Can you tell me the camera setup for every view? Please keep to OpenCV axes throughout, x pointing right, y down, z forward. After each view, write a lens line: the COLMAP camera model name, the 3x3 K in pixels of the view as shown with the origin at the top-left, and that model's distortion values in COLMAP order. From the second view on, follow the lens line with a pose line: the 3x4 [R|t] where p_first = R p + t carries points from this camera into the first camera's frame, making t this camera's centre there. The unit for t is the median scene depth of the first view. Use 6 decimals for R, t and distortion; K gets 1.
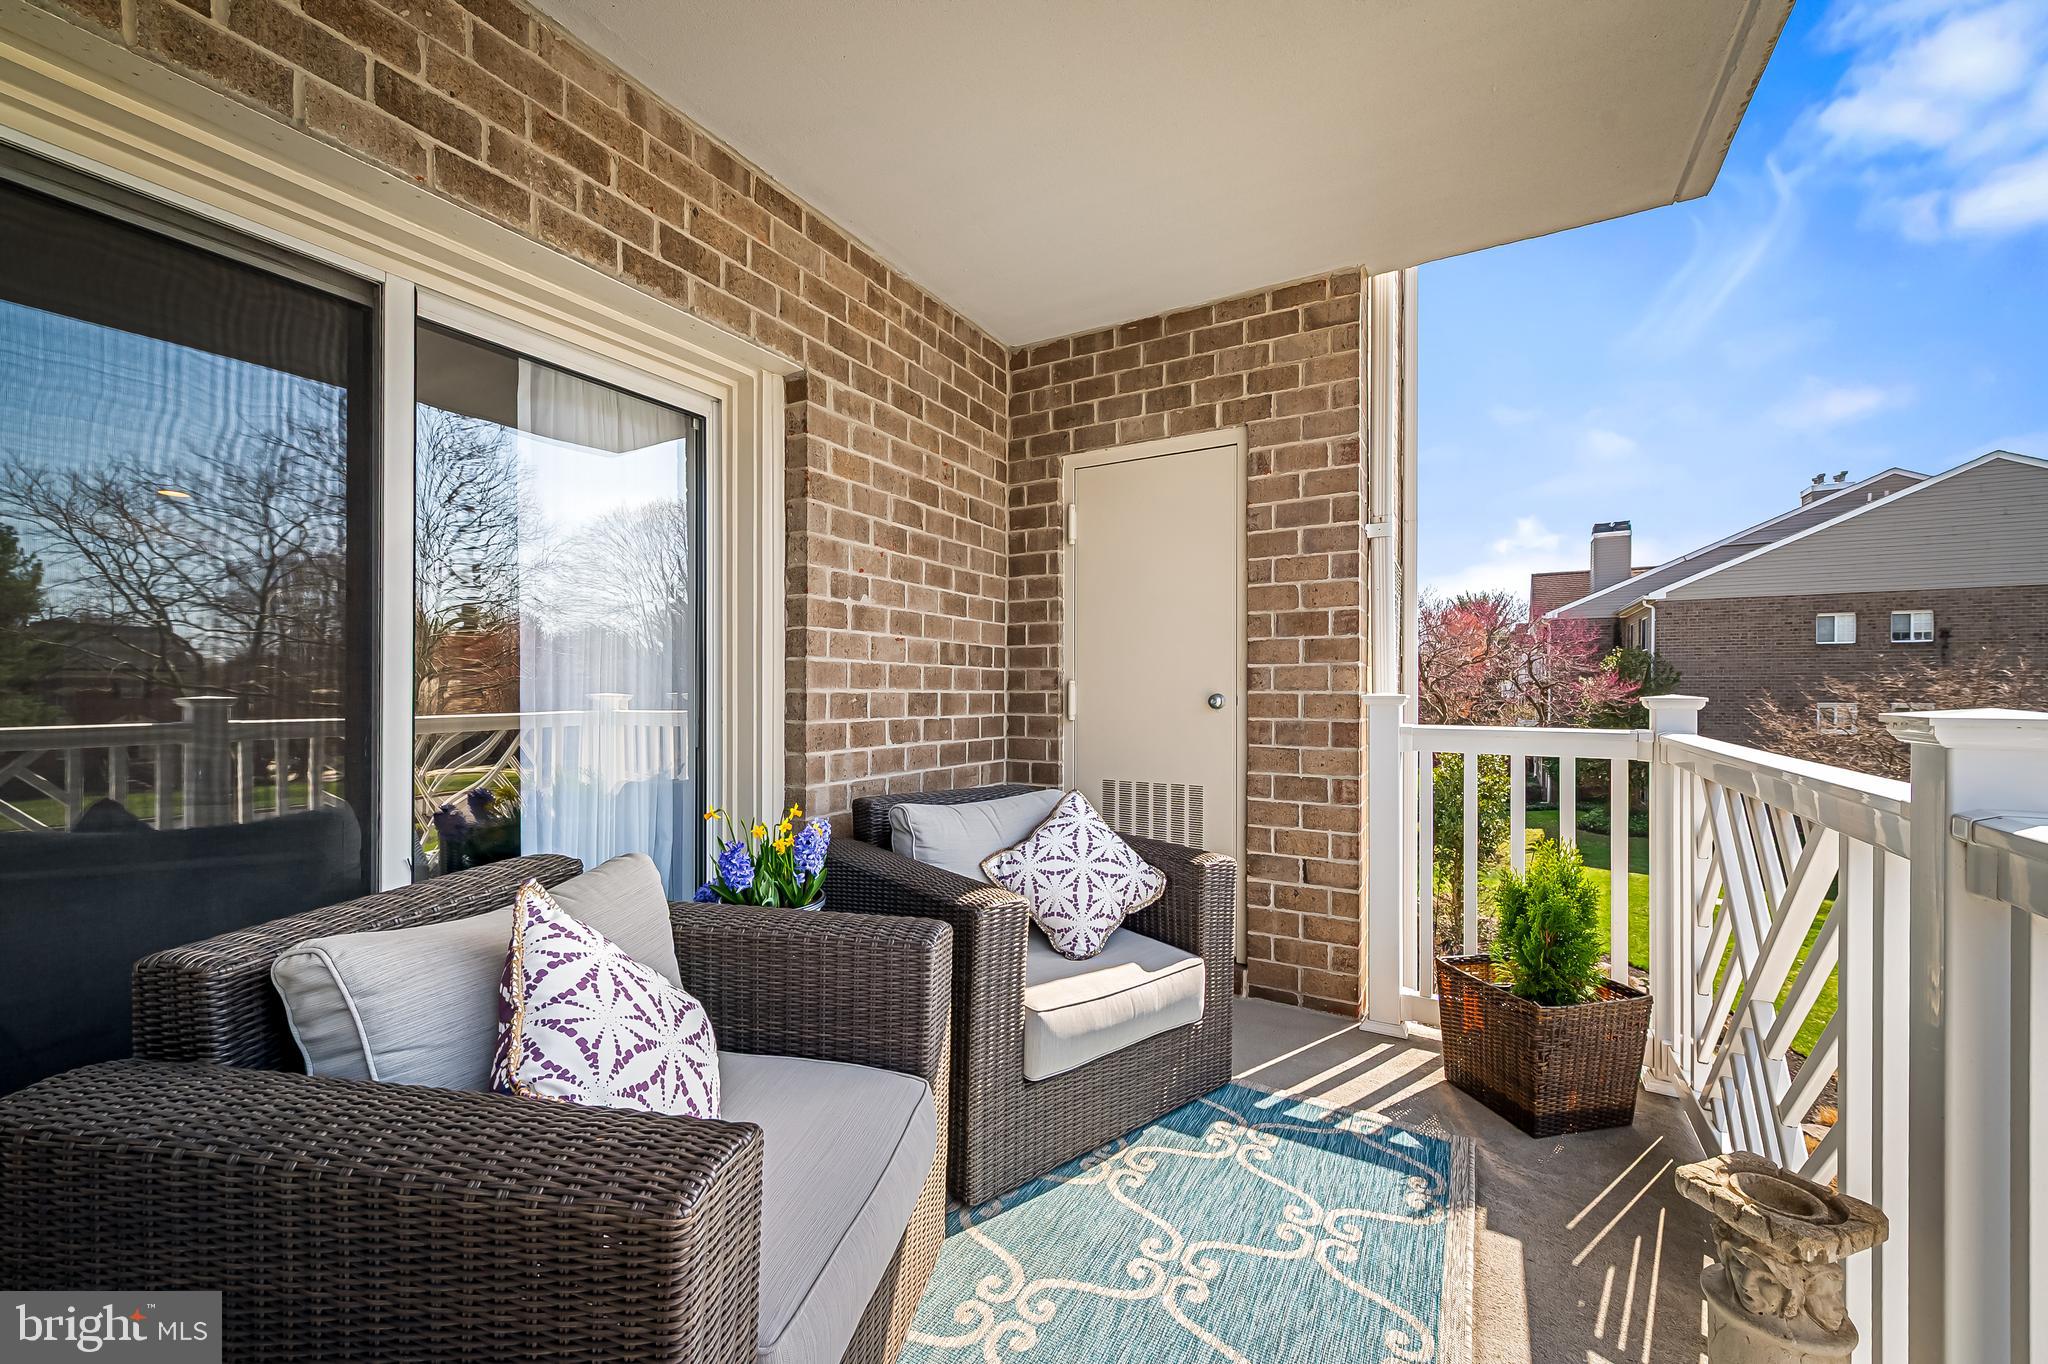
lens RADIAL K [[821.6, 0, 1022.9], [0, 821.6, 685.5], [0, 0, 1]] dist [0.007764, -0.001470]
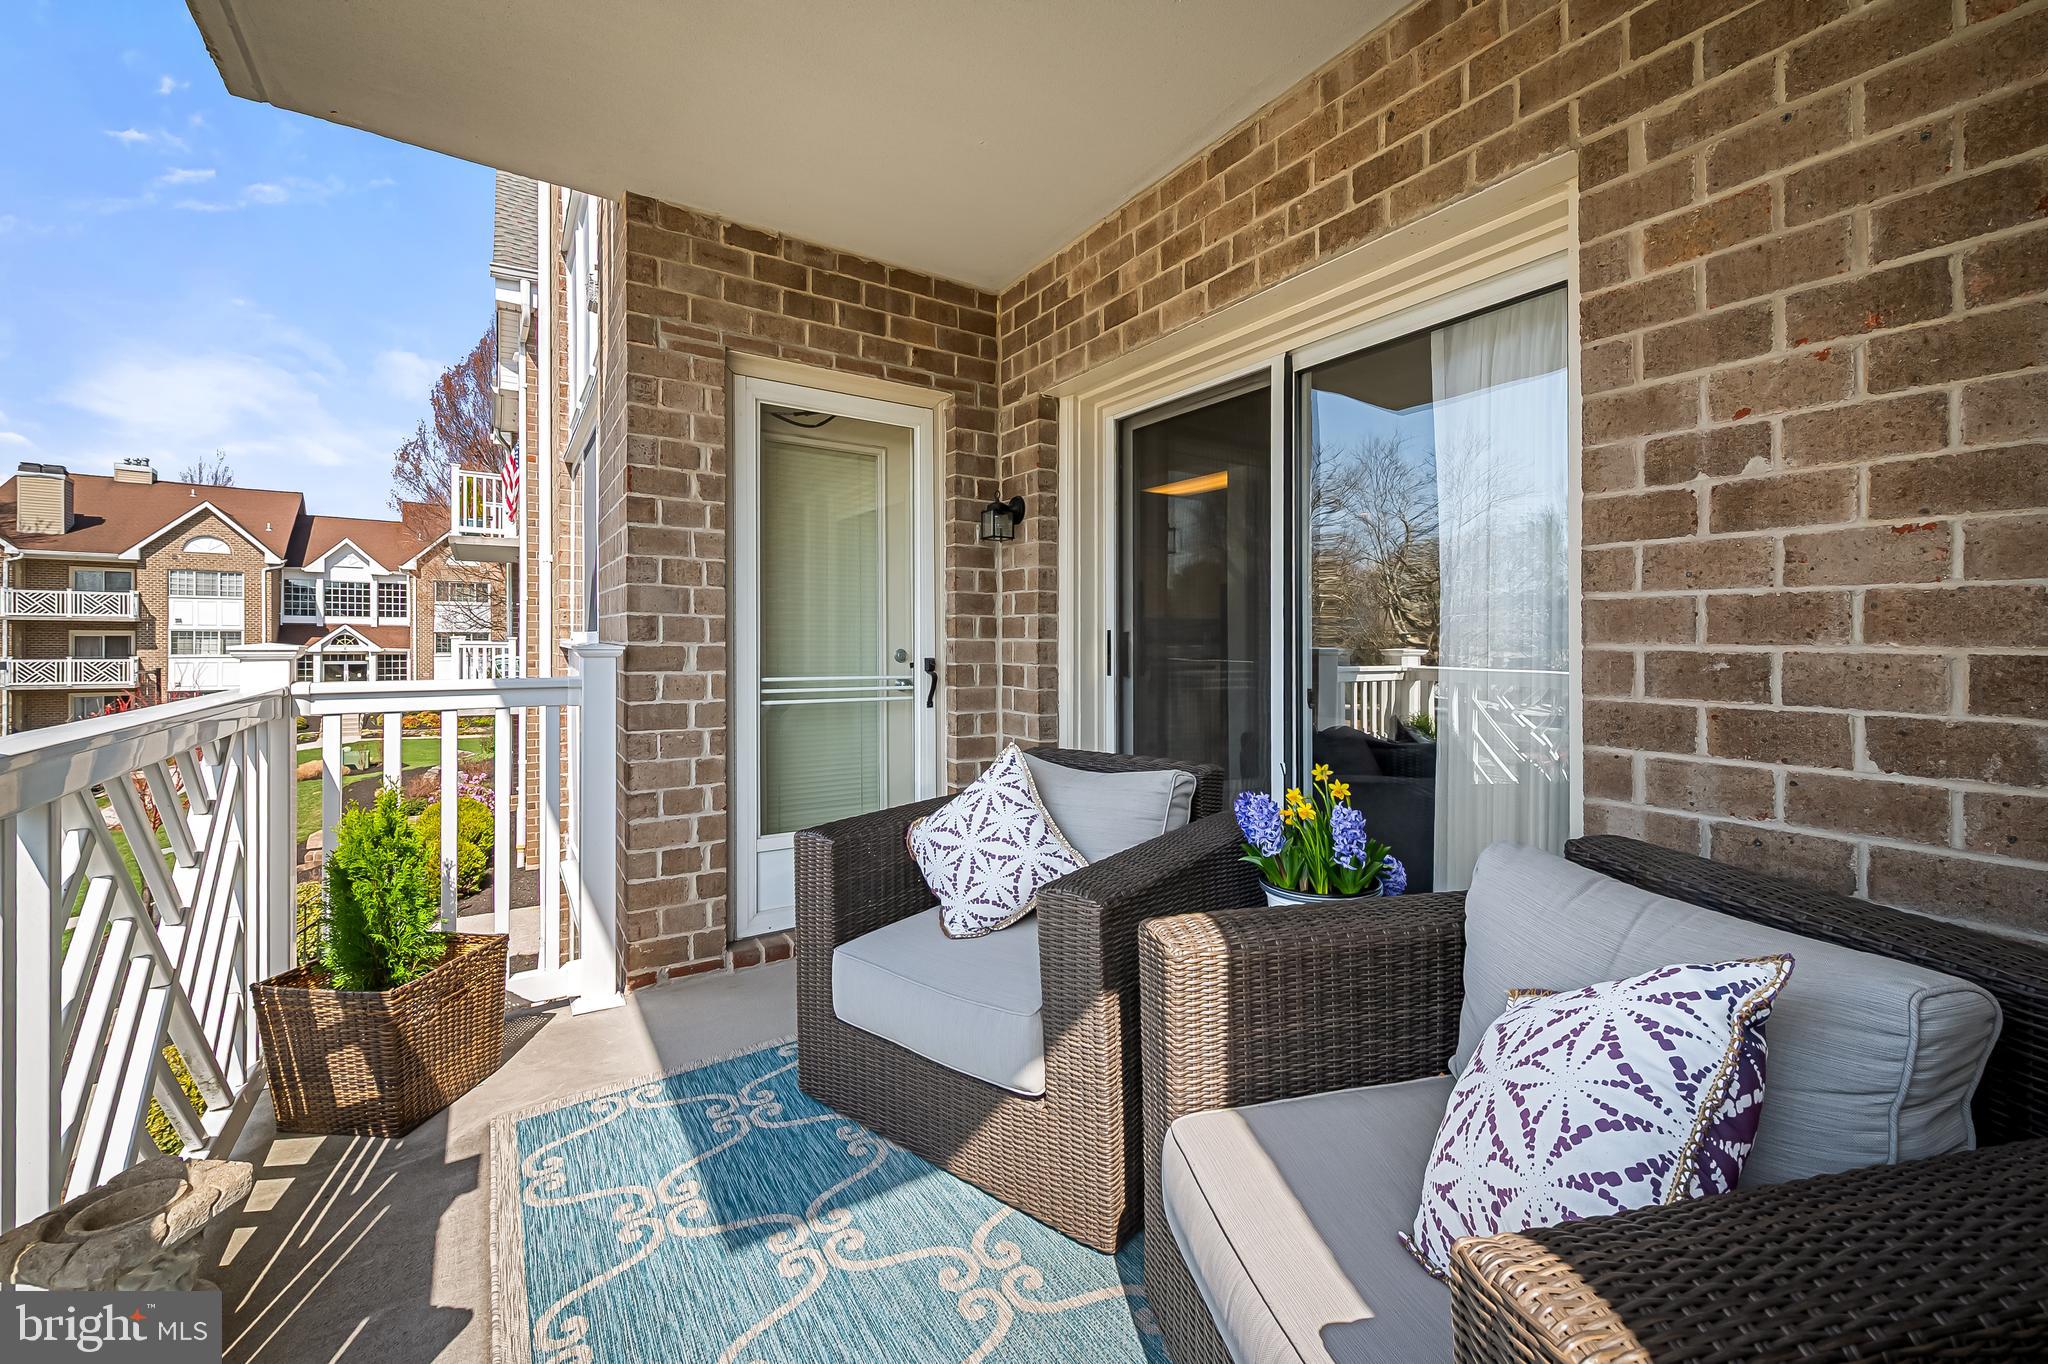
lens RADIAL K [[821.6, 0, 1016.6], [0, 821.6, 641.1], [0, 0, 1]] dist [0.007764, -0.001470]
pose [[-0.477091, -0.004282, -0.878844, 0.582385], [-0.001846, 0.999991, -0.003870, 0.005784], [0.878852, -0.000223, -0.477094, 1.053129]]
